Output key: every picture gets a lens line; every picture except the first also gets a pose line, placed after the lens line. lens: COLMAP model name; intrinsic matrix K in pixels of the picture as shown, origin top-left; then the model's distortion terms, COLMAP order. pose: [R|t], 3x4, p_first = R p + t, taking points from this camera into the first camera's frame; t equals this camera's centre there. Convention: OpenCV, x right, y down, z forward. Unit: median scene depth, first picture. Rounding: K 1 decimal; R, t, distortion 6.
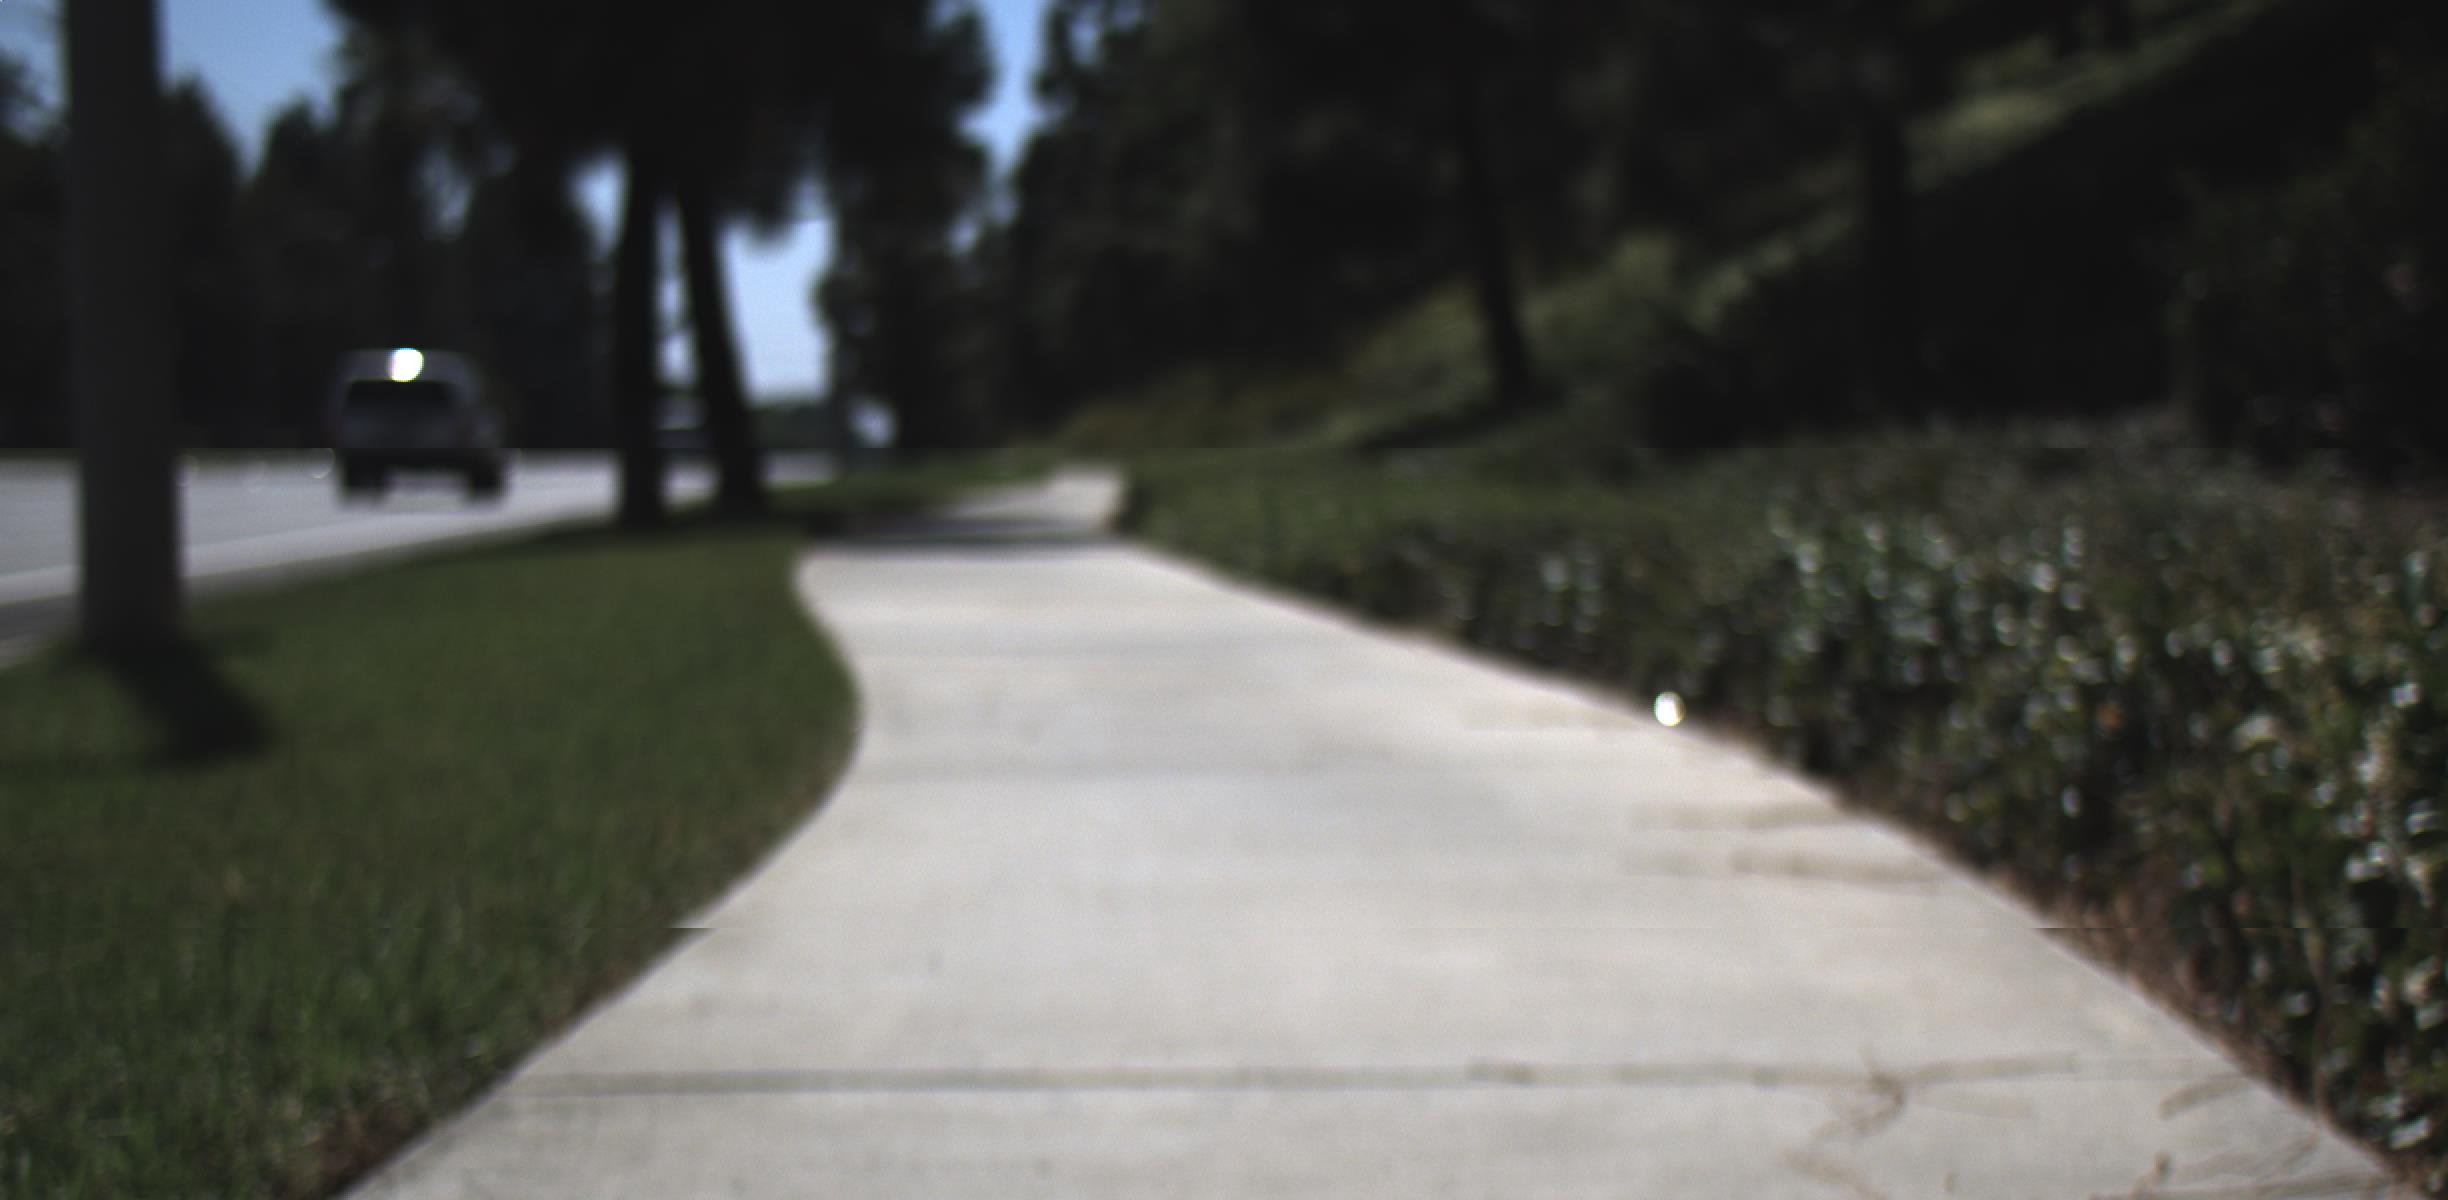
lens RADIAL K [[4743.0, 0, 1224.0], [0, 4743.0, 600.0], [0, 0, 1]] dist [-1.024405, 0.051375]
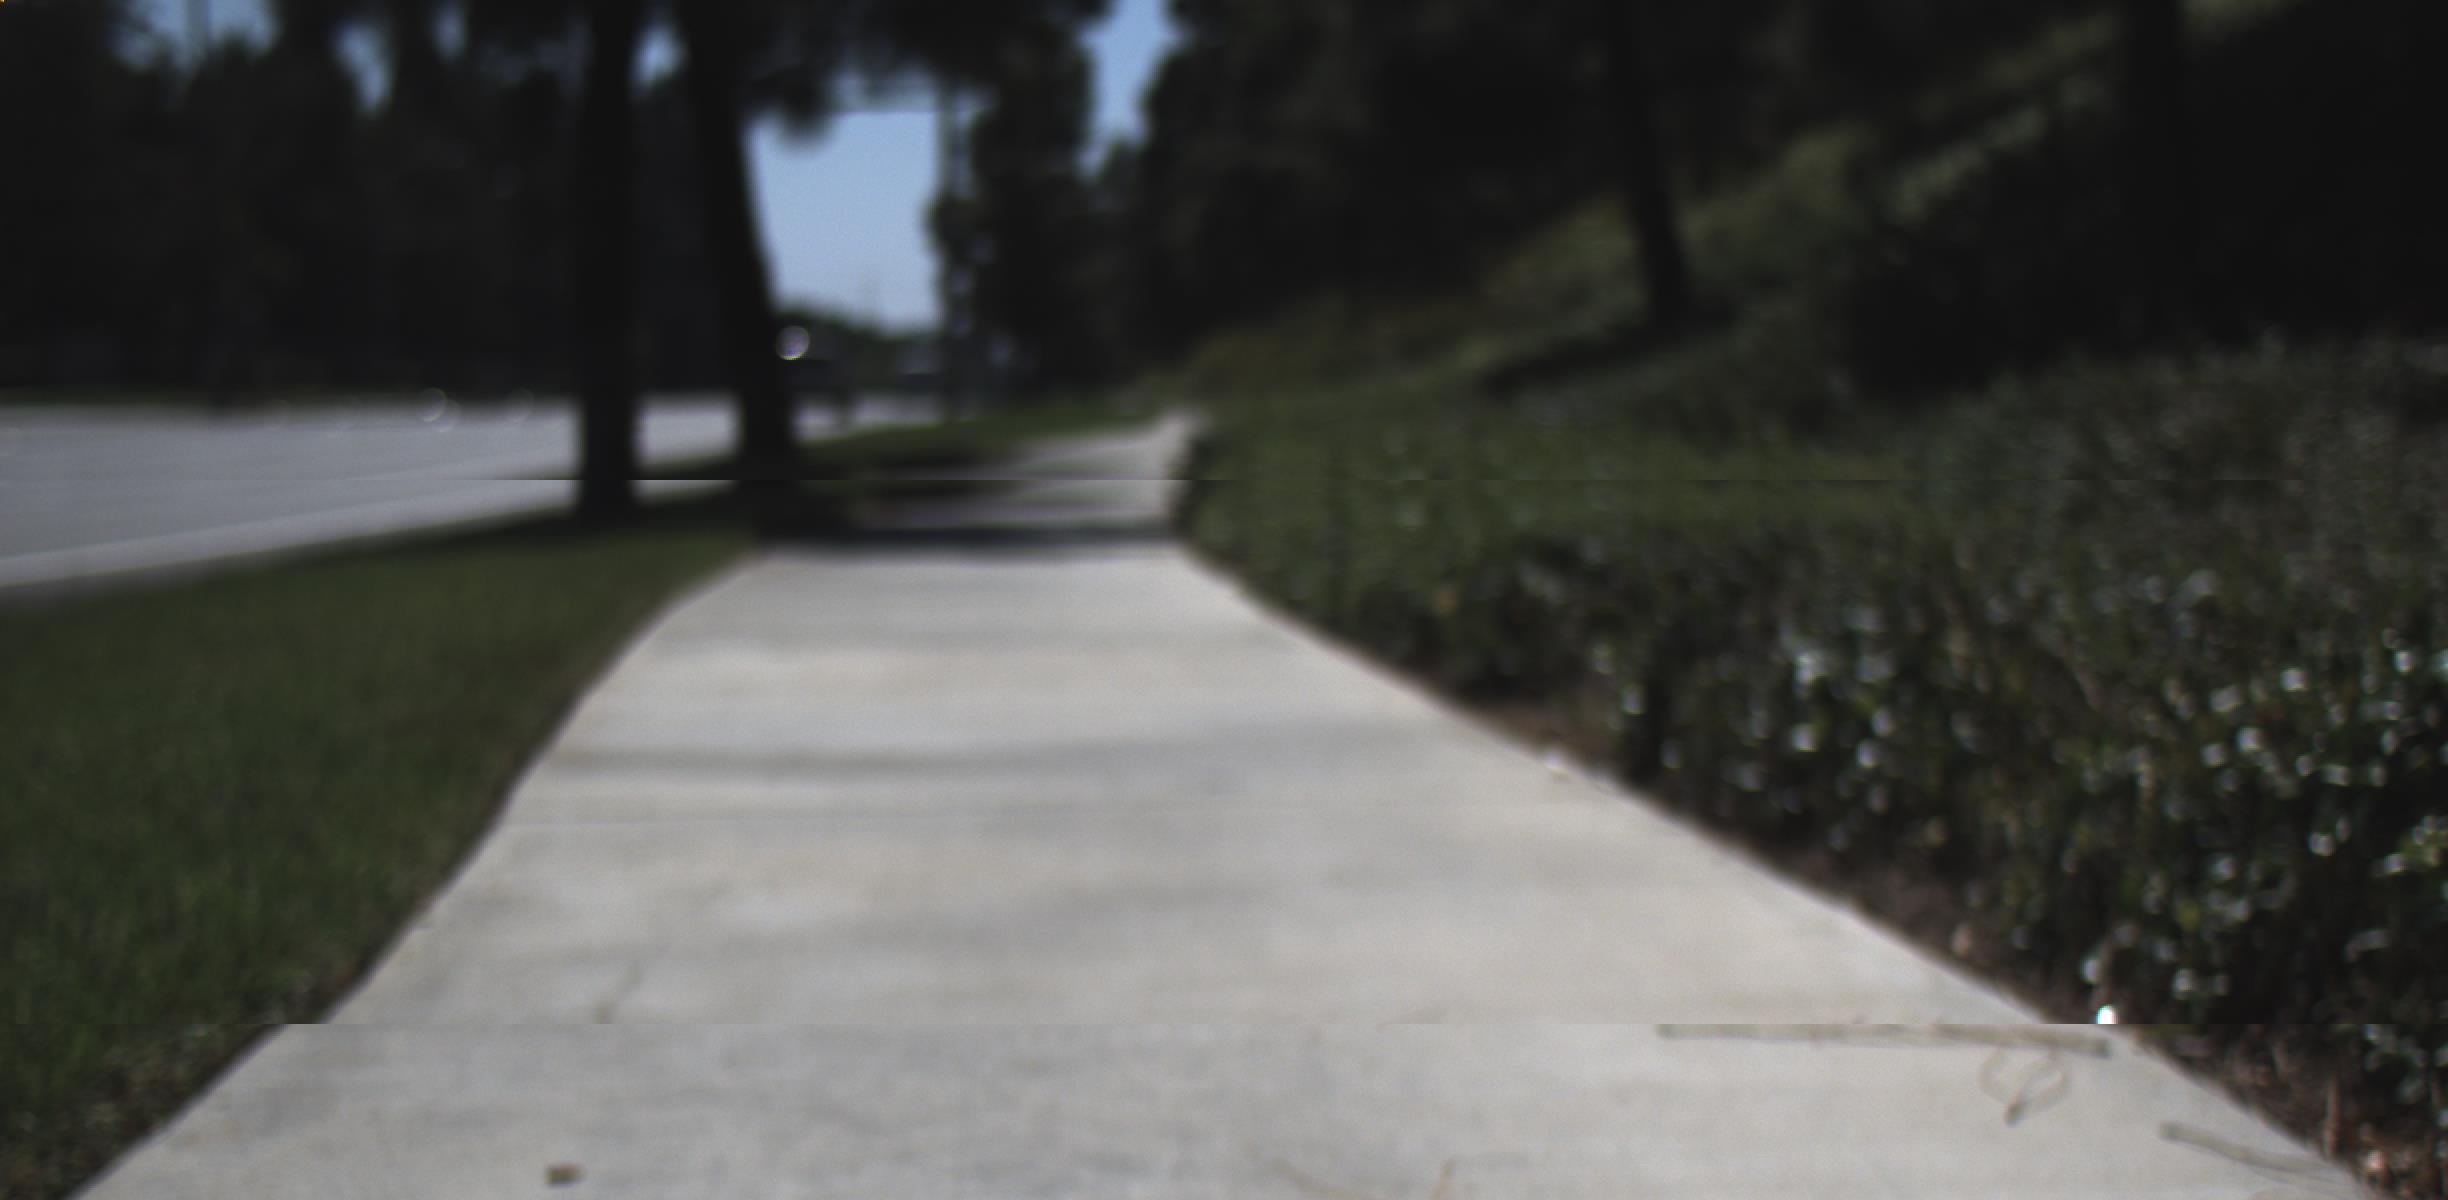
lens RADIAL K [[4759.5, 0, 1224.0], [0, 4759.5, 600.0], [0, 0, 1]] dist [0.035414, -0.135372]
pose [[0.999452, -0.012119, -0.030801, 0.017644], [0.012584, 0.999809, 0.014949, -0.016738], [0.030614, -0.015329, 0.999414, 0.383251]]
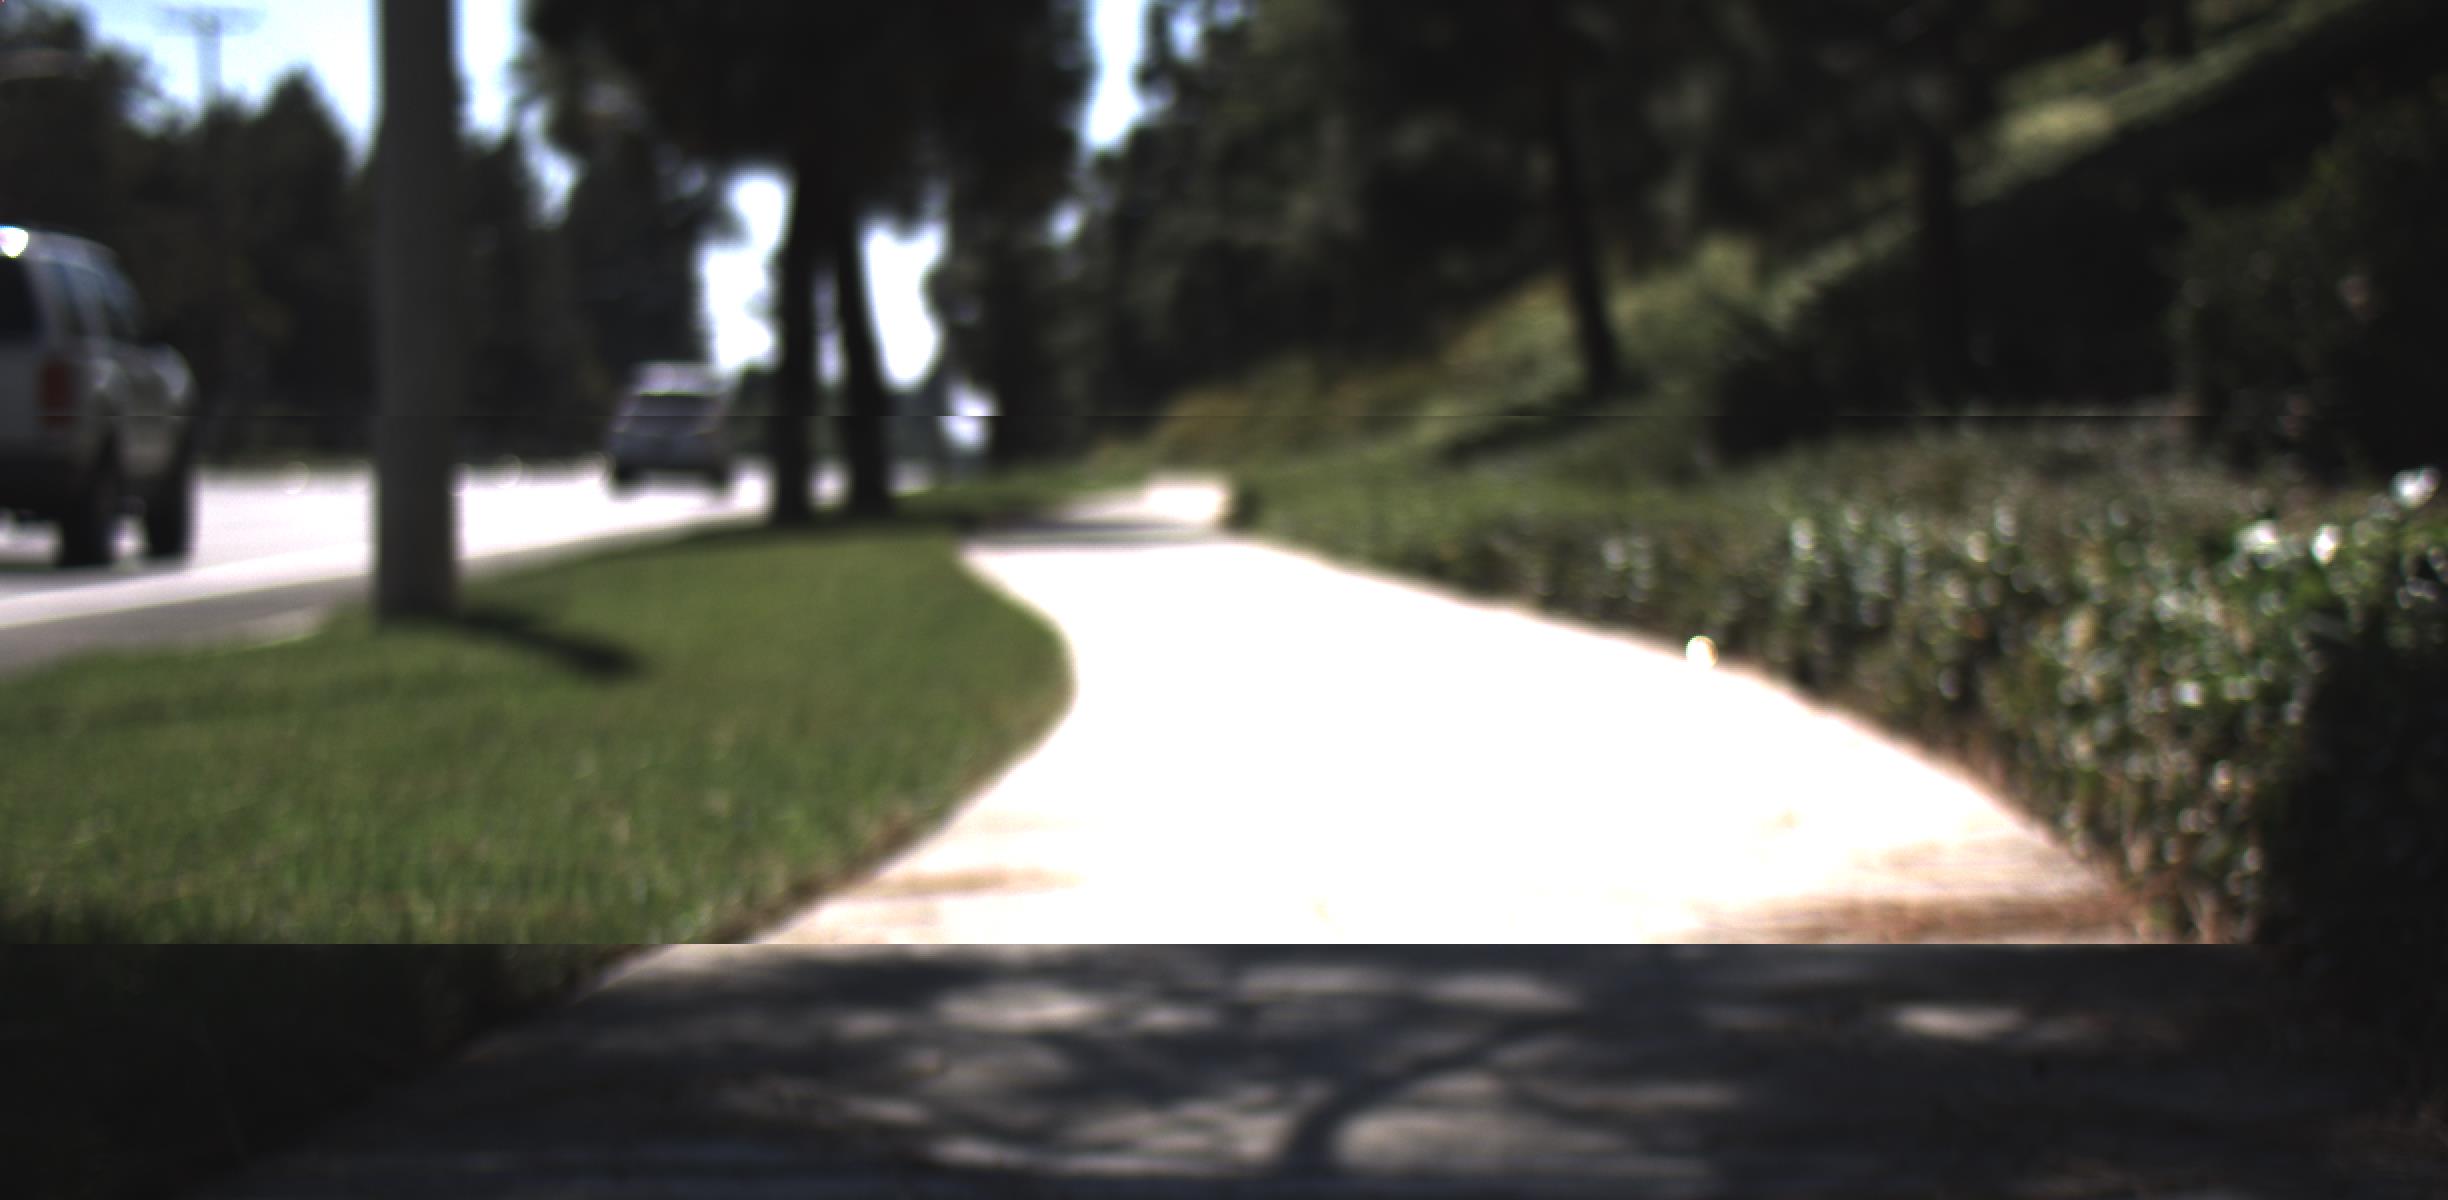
lens RADIAL K [[4759.5, 0, 1224.0], [0, 4759.5, 600.0], [0, 0, 1]] dist [0.035414, -0.135372]
pose [[0.999781, -0.005605, -0.020170, -0.009408], [0.005662, 0.999980, 0.002762, 0.004193], [0.020154, -0.002875, 0.999793, -0.286043]]
